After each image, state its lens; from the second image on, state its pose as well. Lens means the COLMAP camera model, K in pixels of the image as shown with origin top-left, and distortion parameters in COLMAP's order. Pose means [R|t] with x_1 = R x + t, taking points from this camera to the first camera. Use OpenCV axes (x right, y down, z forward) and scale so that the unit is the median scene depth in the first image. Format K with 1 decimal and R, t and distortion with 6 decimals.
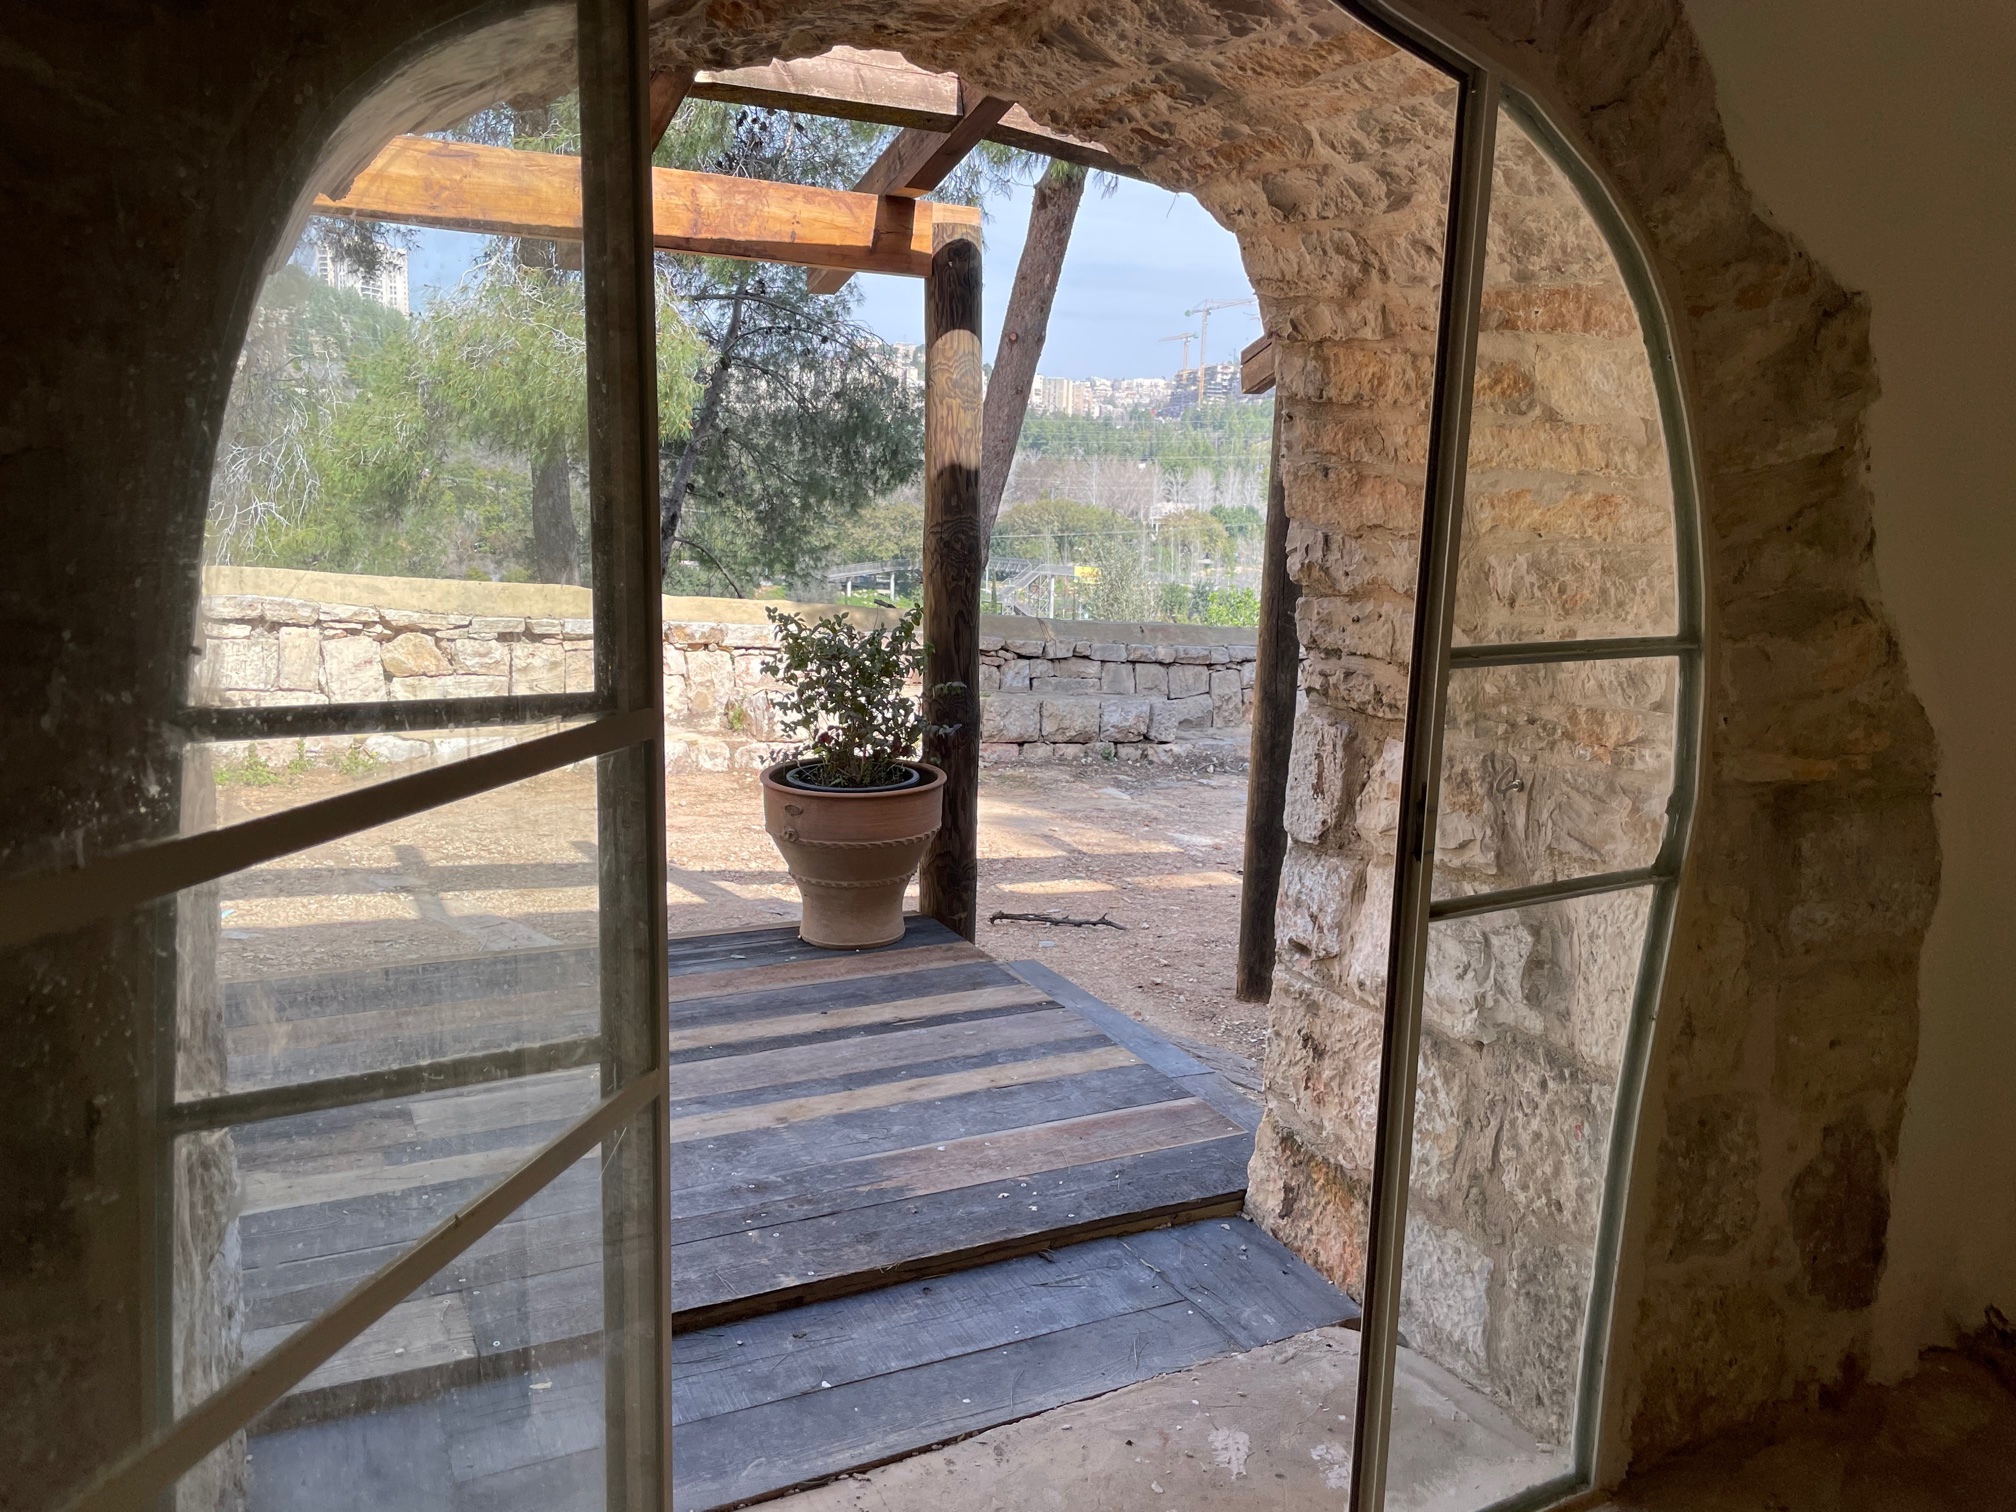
lens RADIAL K [[1535.9, 0, 1007.6], [0, 1535.9, 742.2], [0, 0, 1]] dist [0.055889, -0.021156]
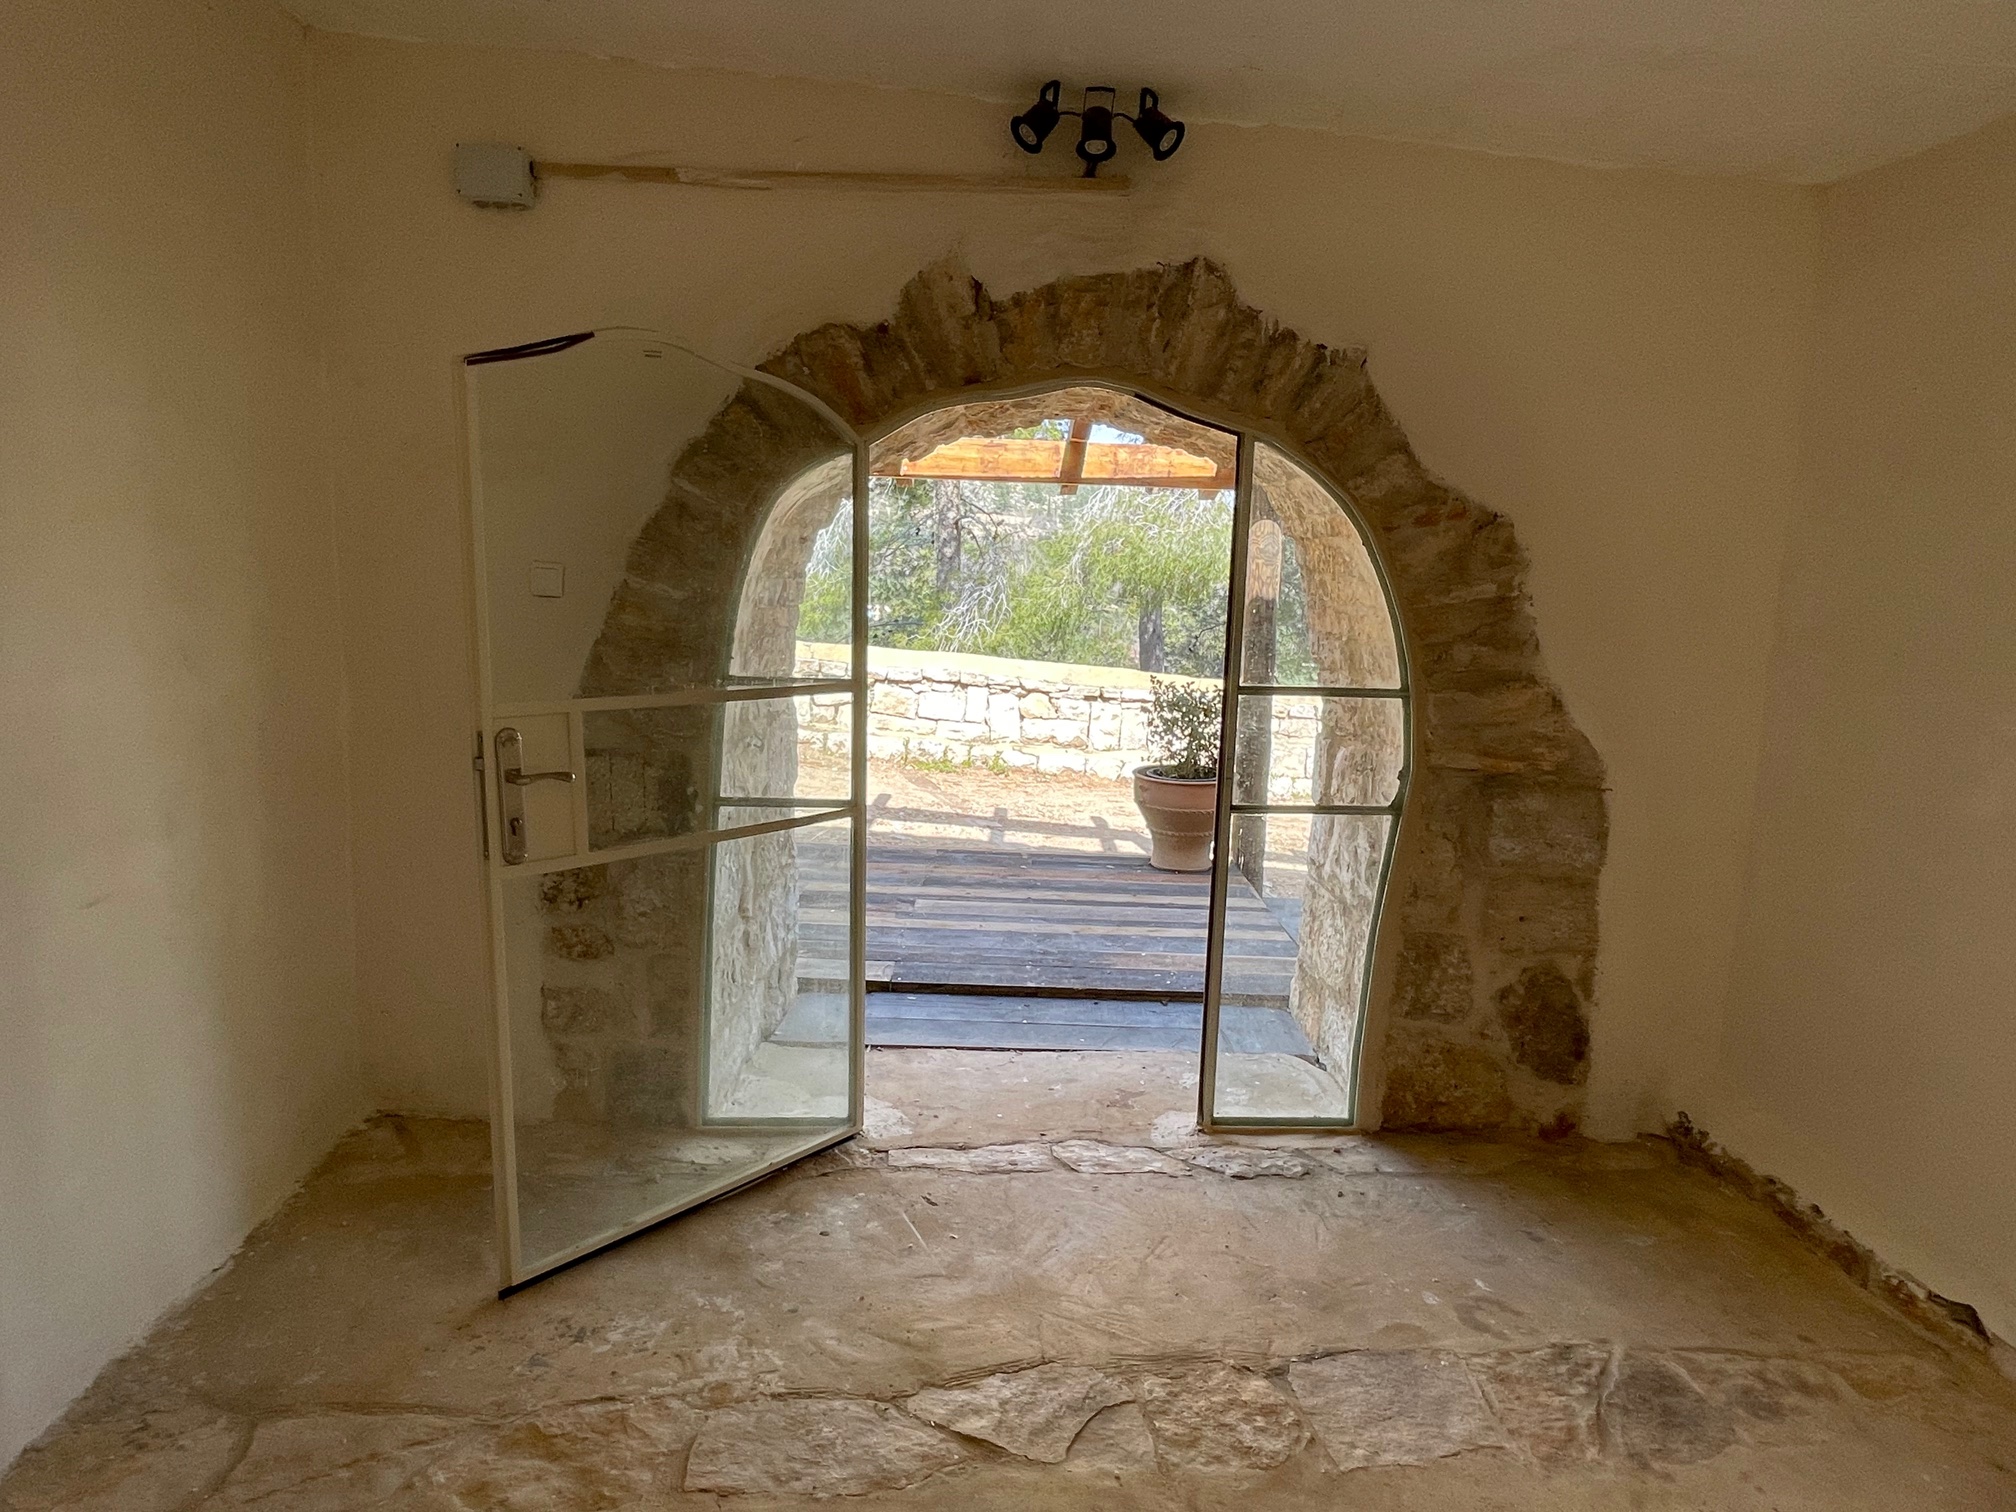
lens RADIAL K [[1111.1, 0, 1009.6], [0, 1111.1, 761.0], [0, 0, 1]] dist [0.041809, 0.000681]
pose [[0.892077, 0.069388, -0.446525, 0.567250], [-0.082019, 0.996590, -0.008993, 0.069854], [0.444378, 0.044646, 0.894726, -0.447084]]
